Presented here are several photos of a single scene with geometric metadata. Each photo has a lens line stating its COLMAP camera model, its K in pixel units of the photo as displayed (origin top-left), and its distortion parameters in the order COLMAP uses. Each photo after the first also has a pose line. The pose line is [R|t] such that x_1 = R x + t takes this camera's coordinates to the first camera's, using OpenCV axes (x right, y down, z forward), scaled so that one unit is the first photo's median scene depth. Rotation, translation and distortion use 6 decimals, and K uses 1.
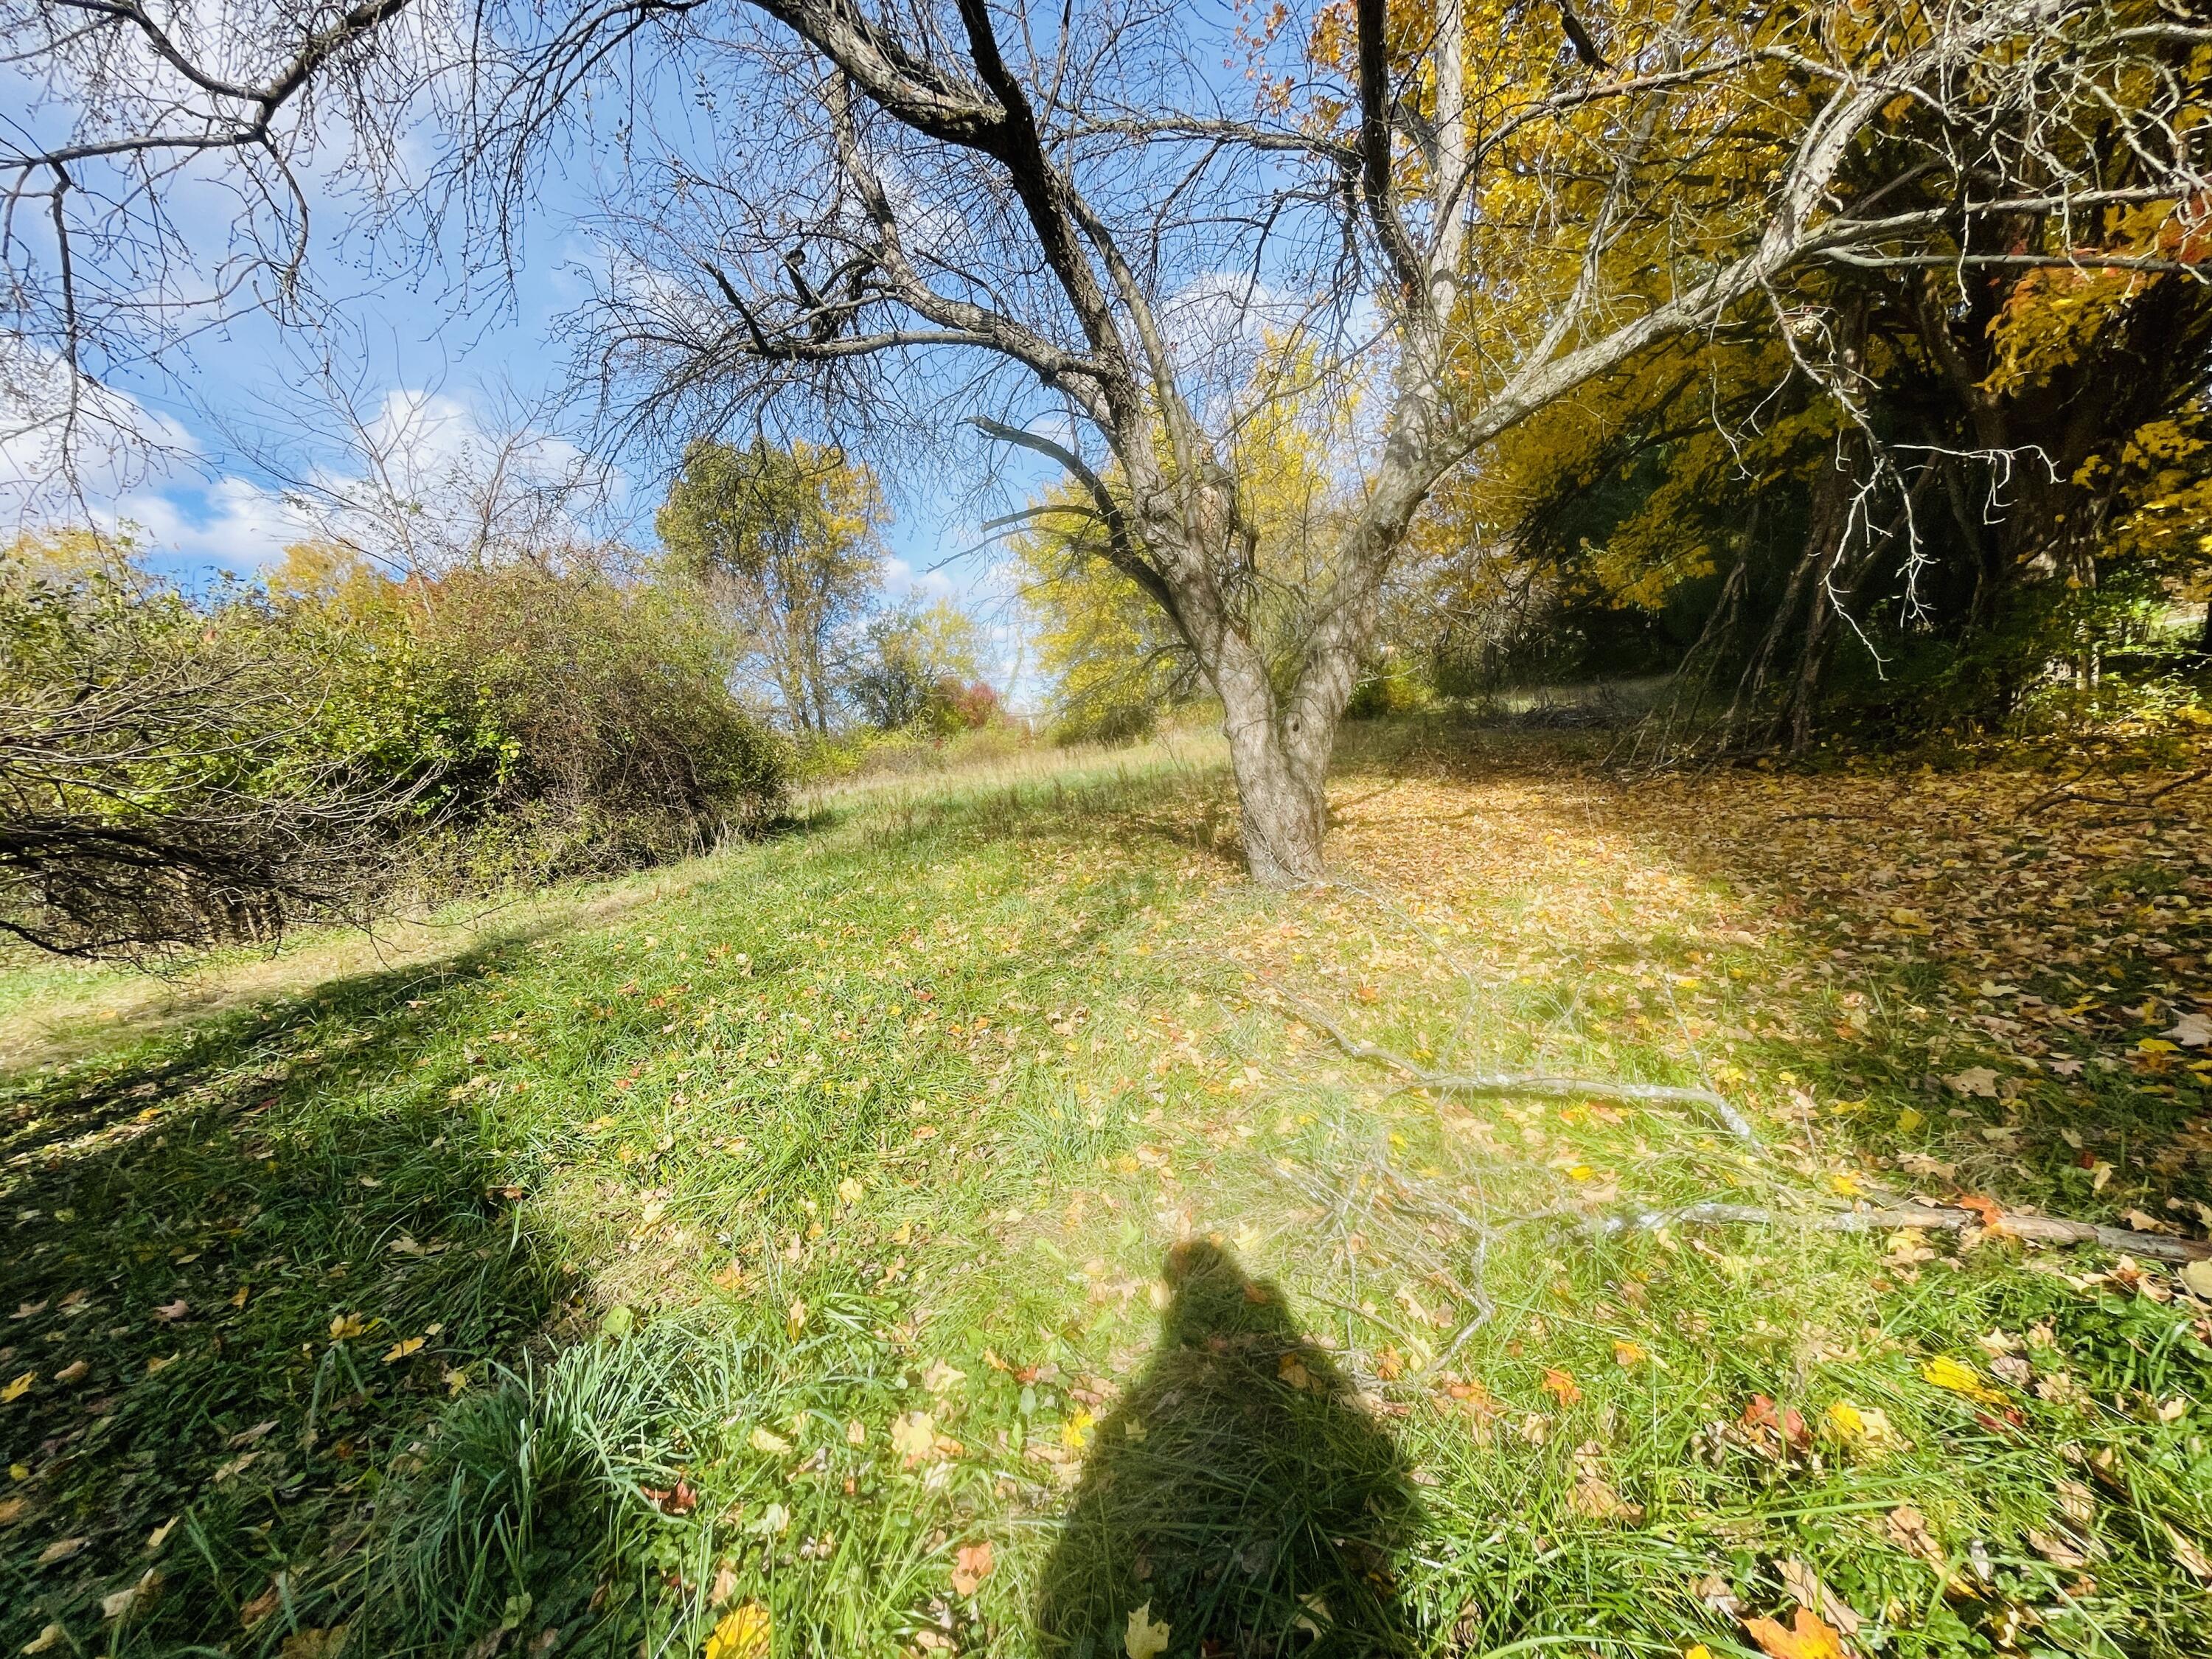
lens RADIAL K [[905.9, 0, 1085.9], [0, 905.9, 839.5], [0, 0, 1]] dist [0.002114, 0.000398]
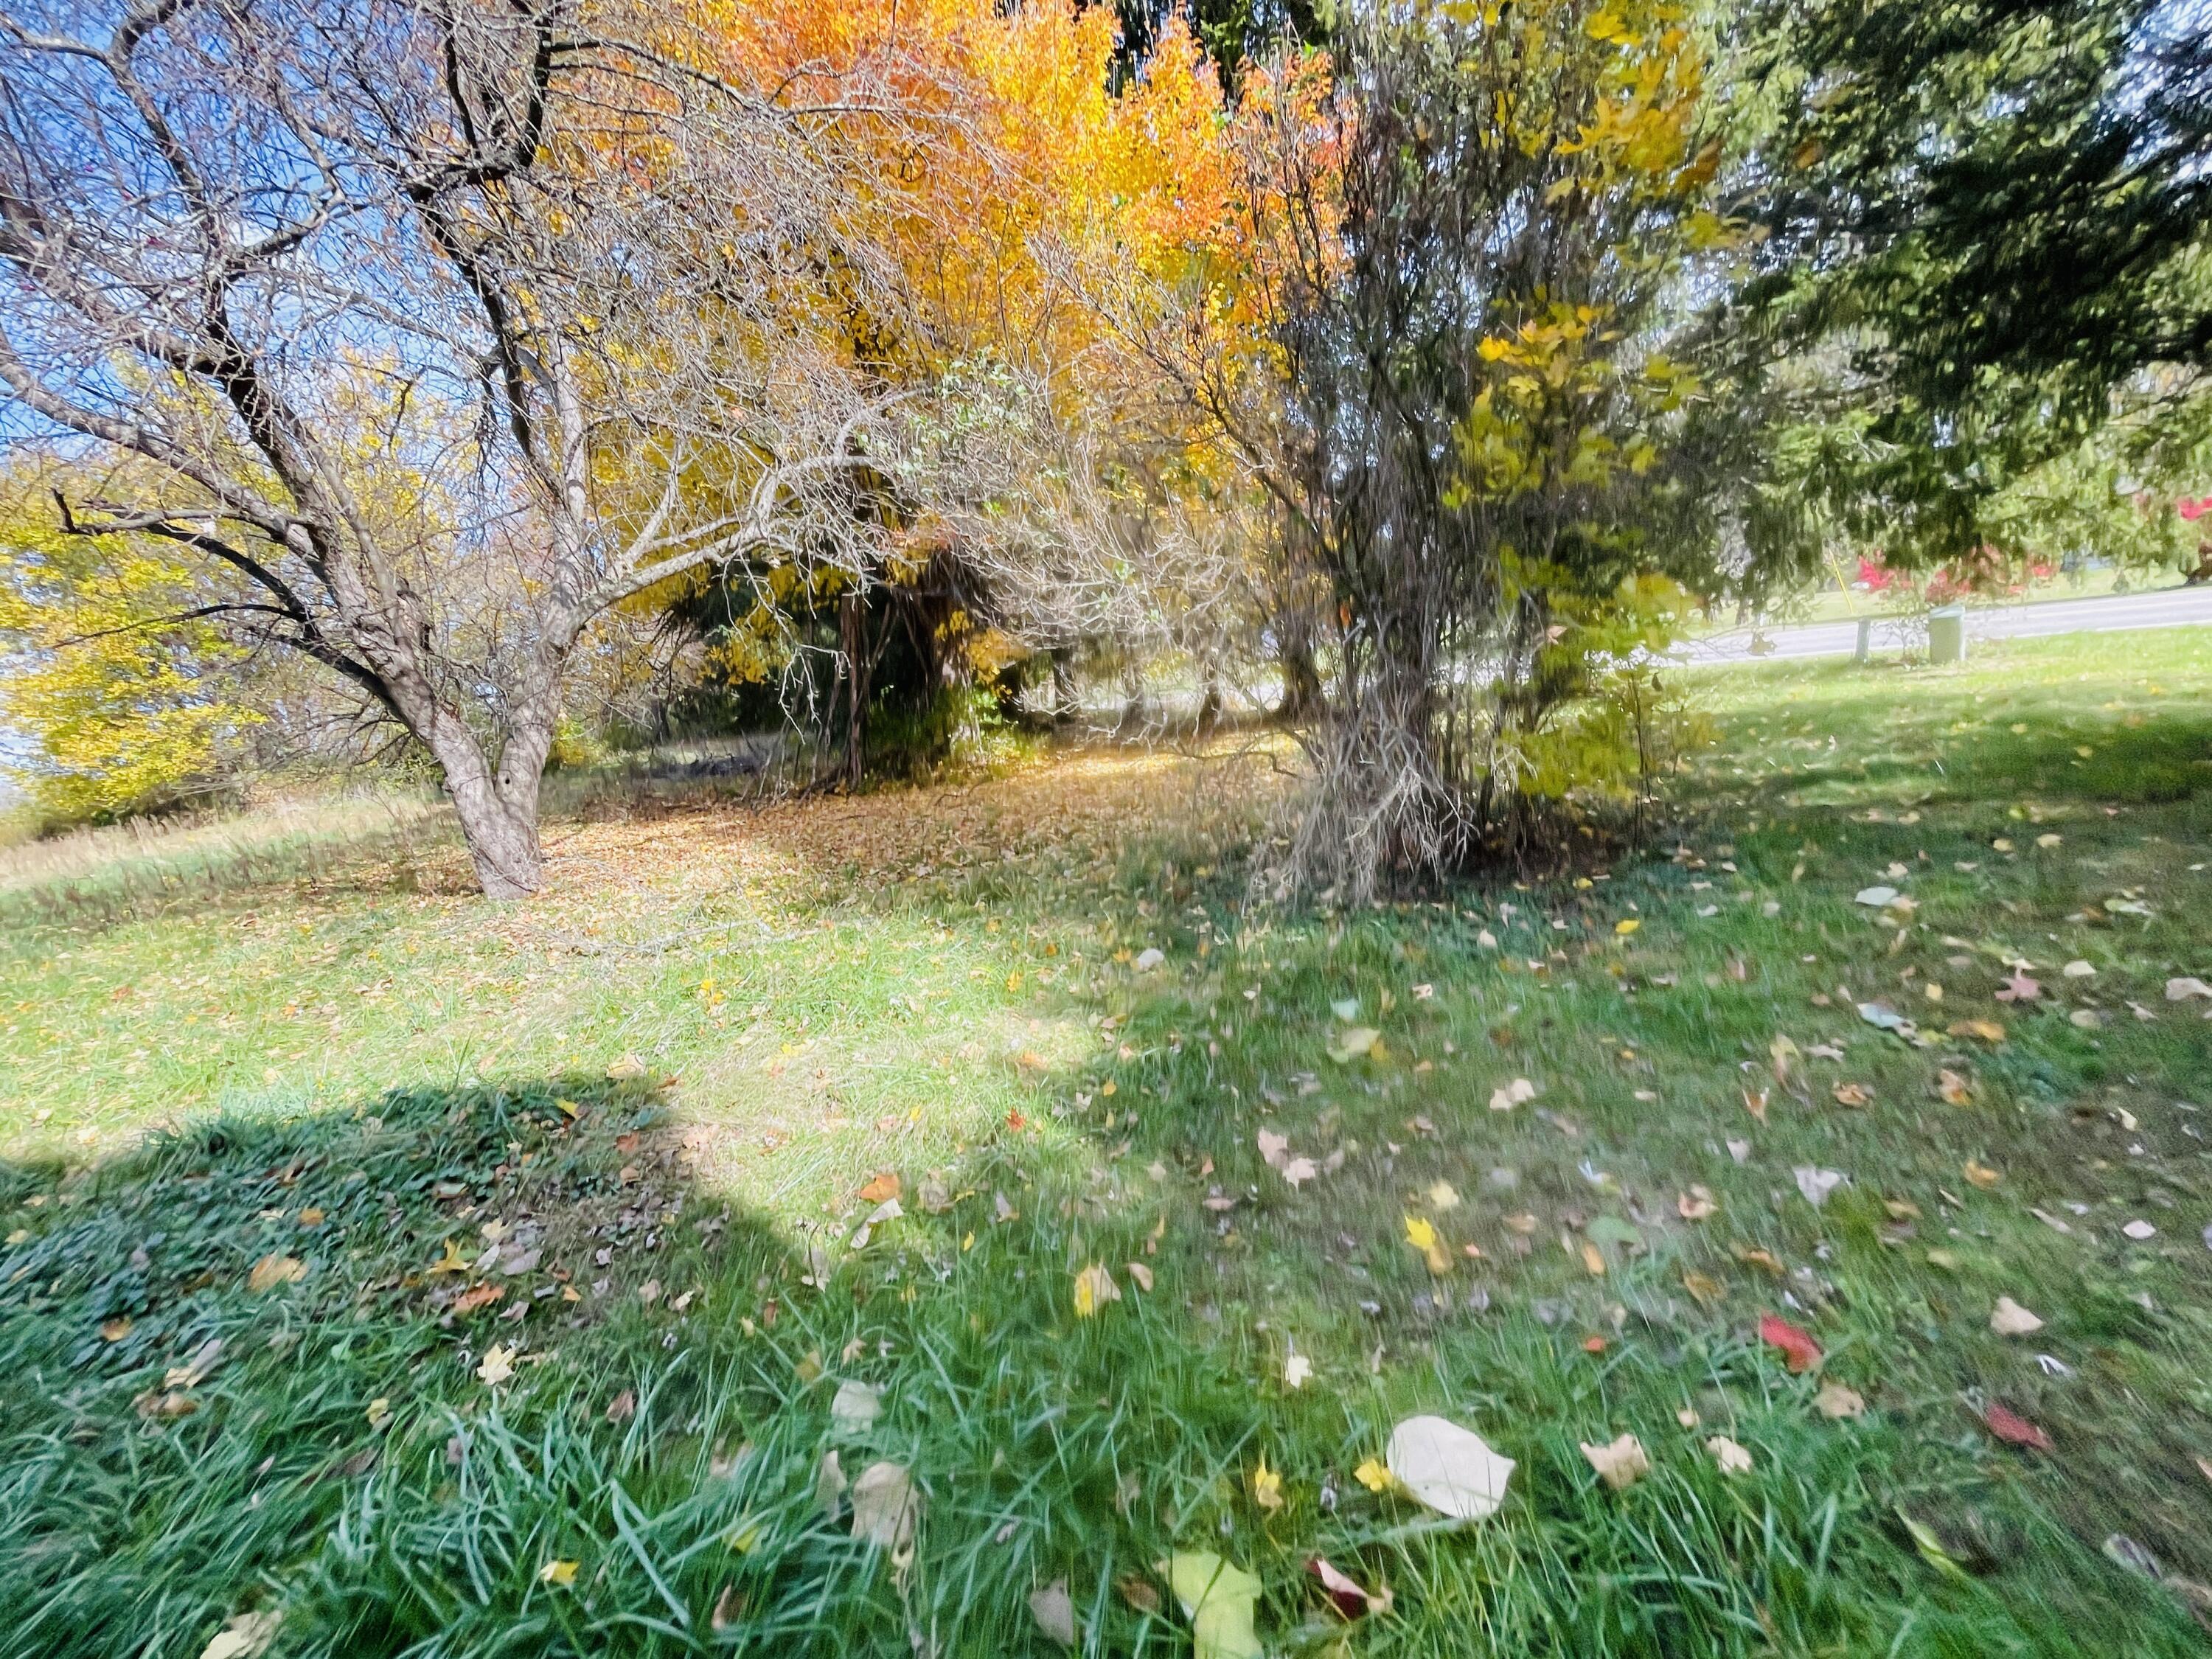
lens RADIAL K [[905.9, 0, 1085.9], [0, 905.9, 839.5], [0, 0, 1]] dist [0.002114, 0.000398]
pose [[0.661496, -0.099796, 0.743279, -0.223517], [0.142330, 0.989800, 0.006225, 0.083142], [-0.736319, 0.101673, 0.668952, -0.574415]]
